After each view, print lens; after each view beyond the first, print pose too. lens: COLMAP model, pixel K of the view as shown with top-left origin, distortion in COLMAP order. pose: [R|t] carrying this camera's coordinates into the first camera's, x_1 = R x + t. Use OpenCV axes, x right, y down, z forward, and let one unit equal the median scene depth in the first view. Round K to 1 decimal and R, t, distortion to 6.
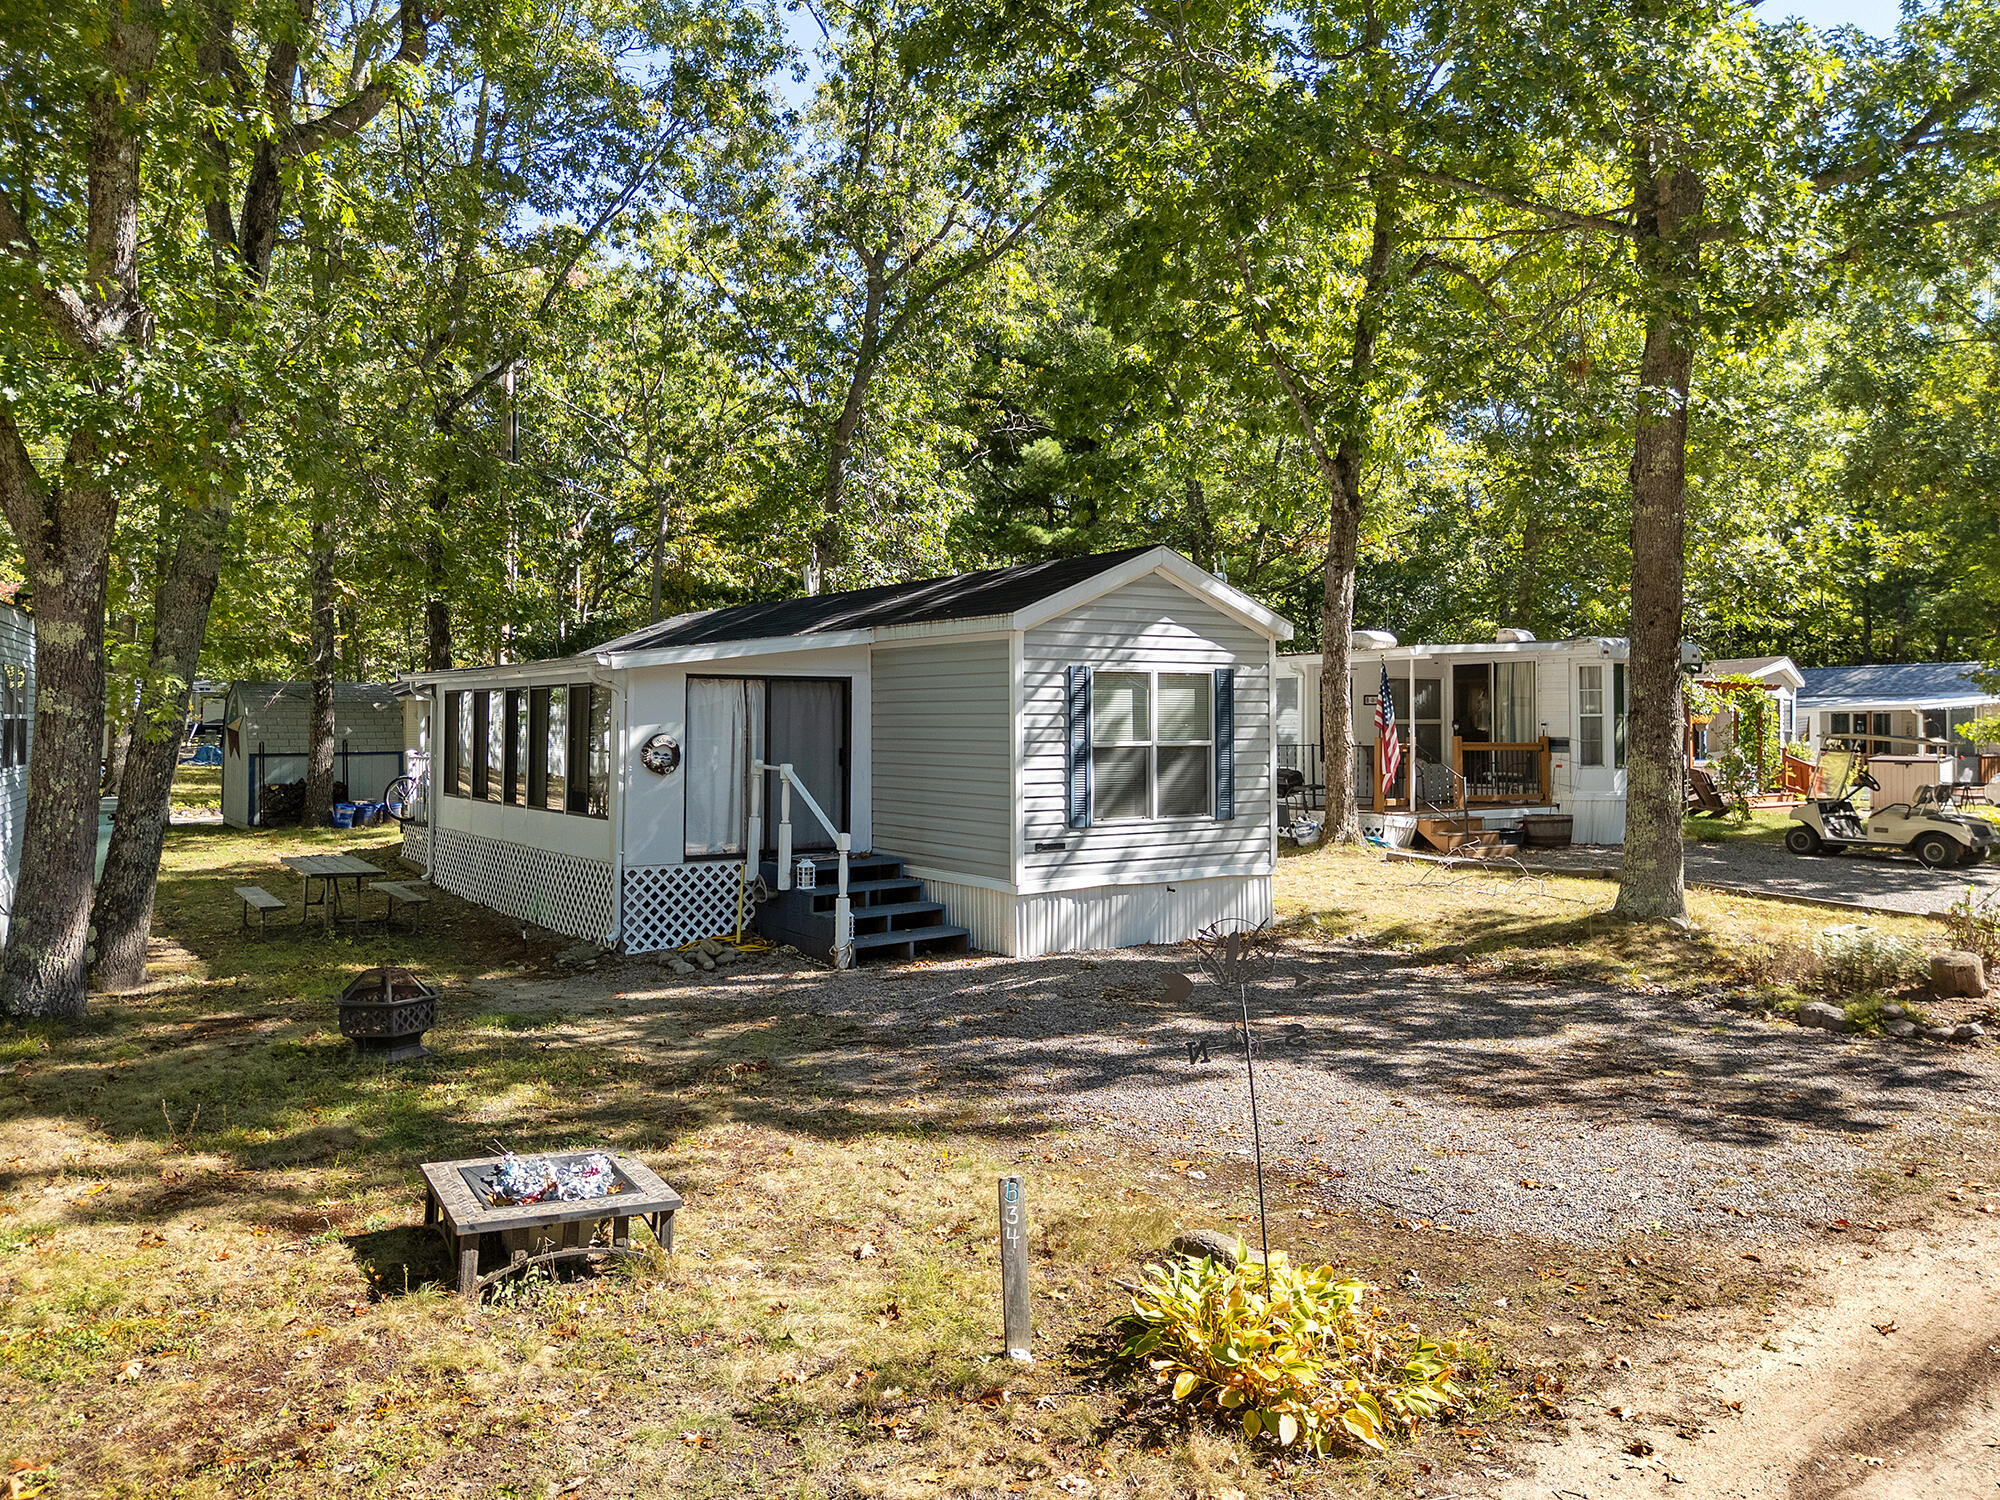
lens RADIAL K [[1535.7, 0, 1096.1], [0, 1535.7, 707.1], [0, 0, 1]] dist [0.102816, -0.001435]
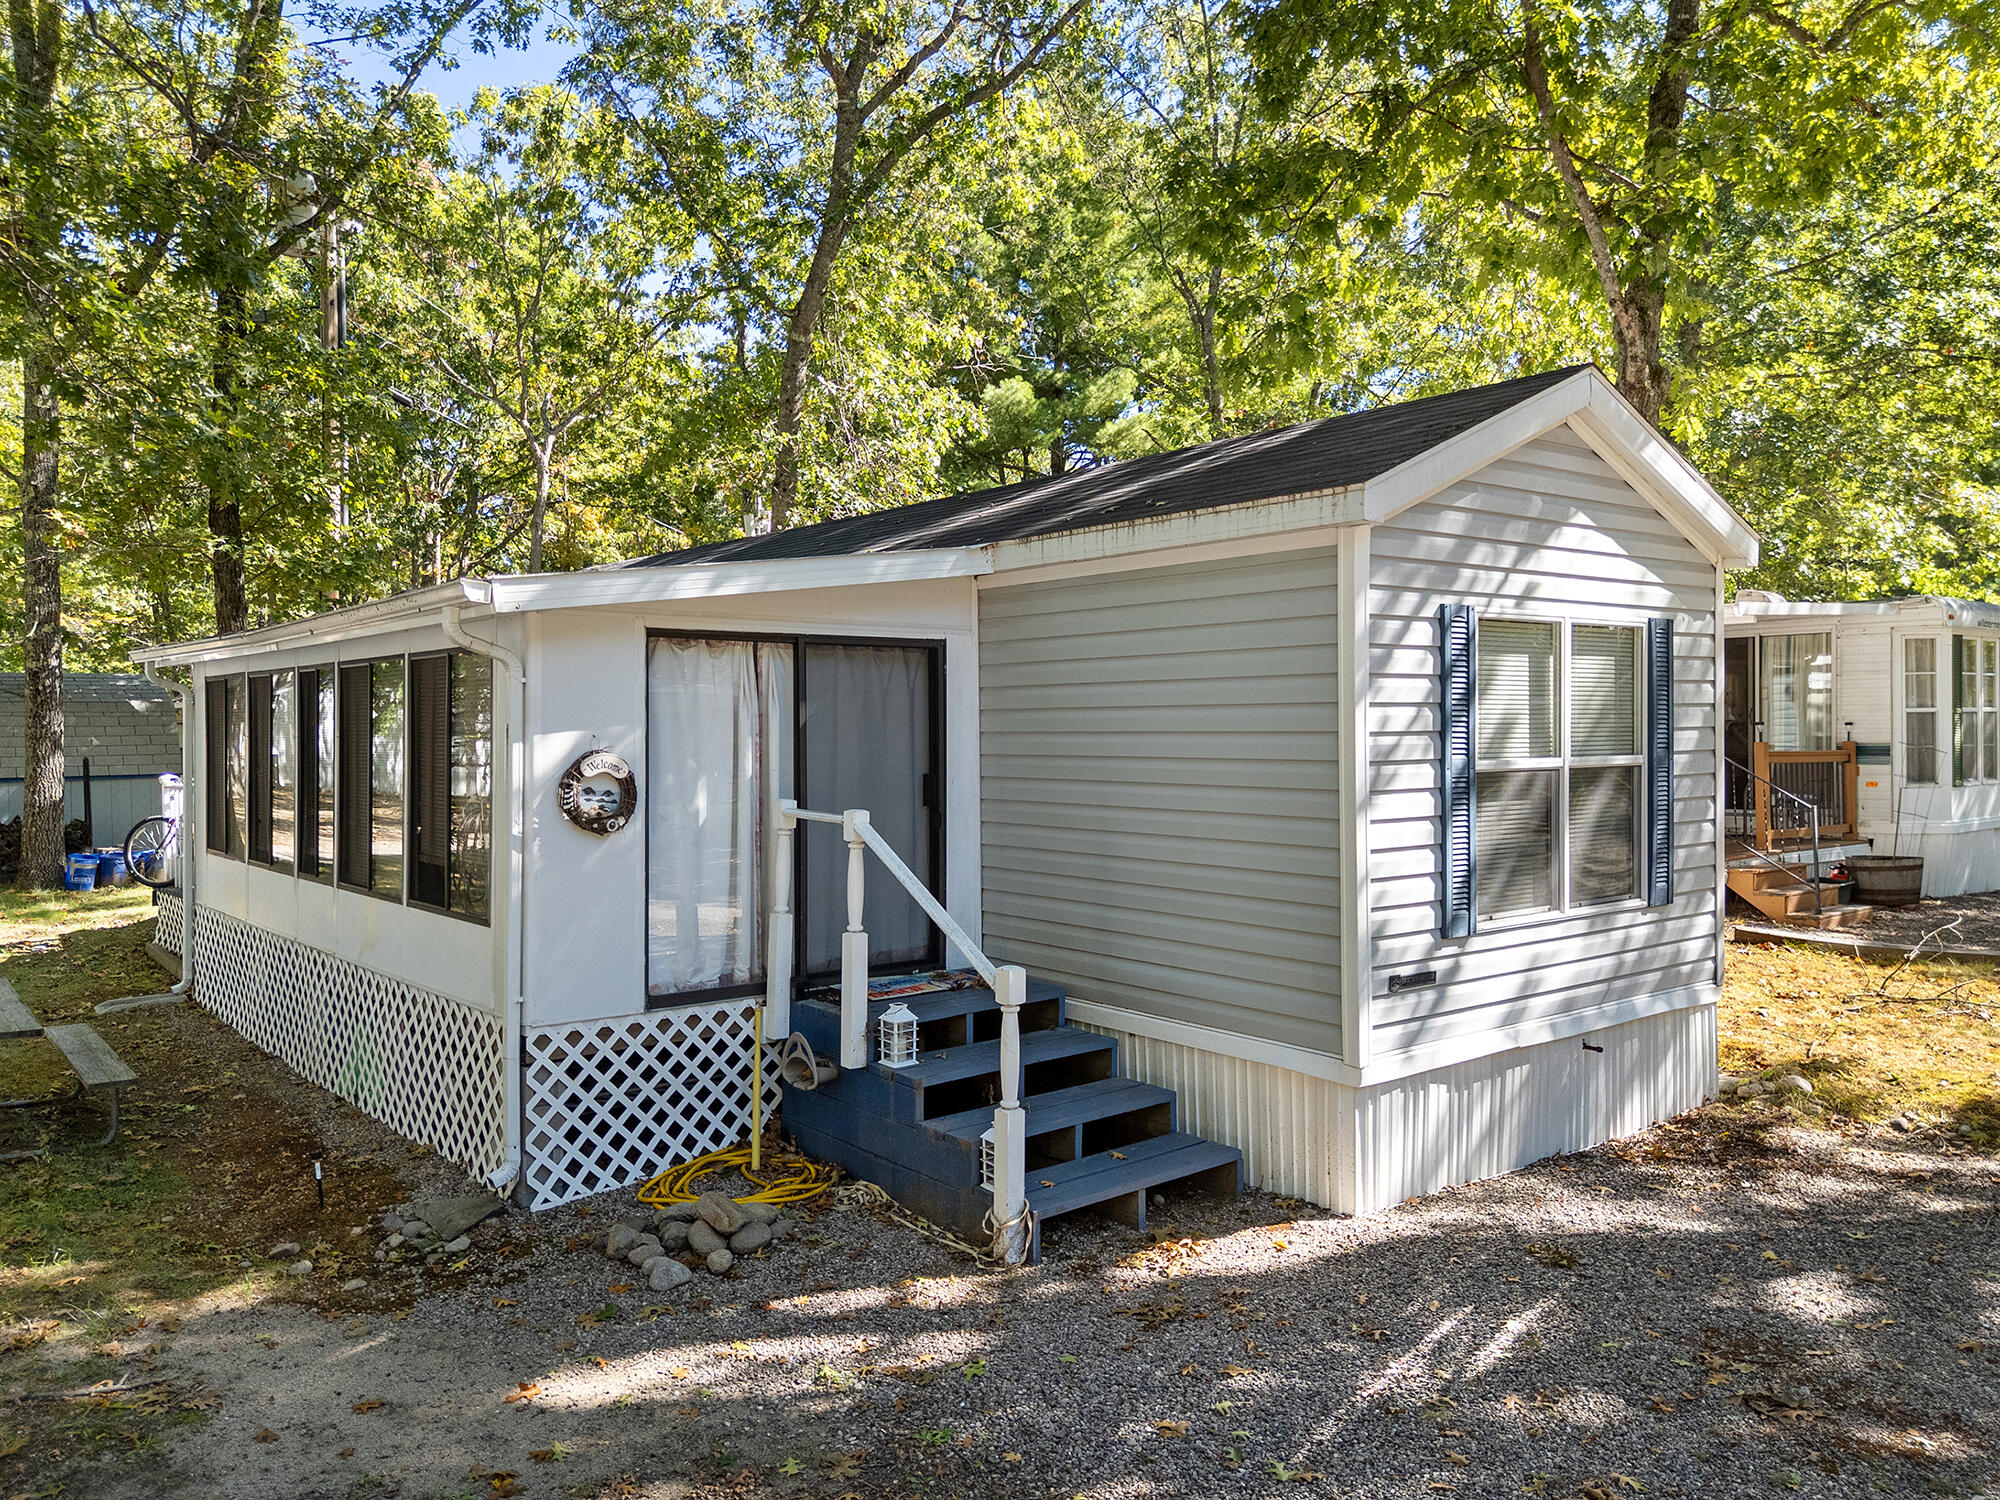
lens RADIAL K [[1474.2, 0, 1000.0], [0, 1474.2, 750.0], [0, 0, 1]] dist [0.068006, 0.000636]
pose [[0.999357, -0.006507, 0.035270, -0.166808], [0.005649, 0.999687, 0.024386, 0.006447], [-0.035417, -0.024171, 0.999080, 0.517533]]
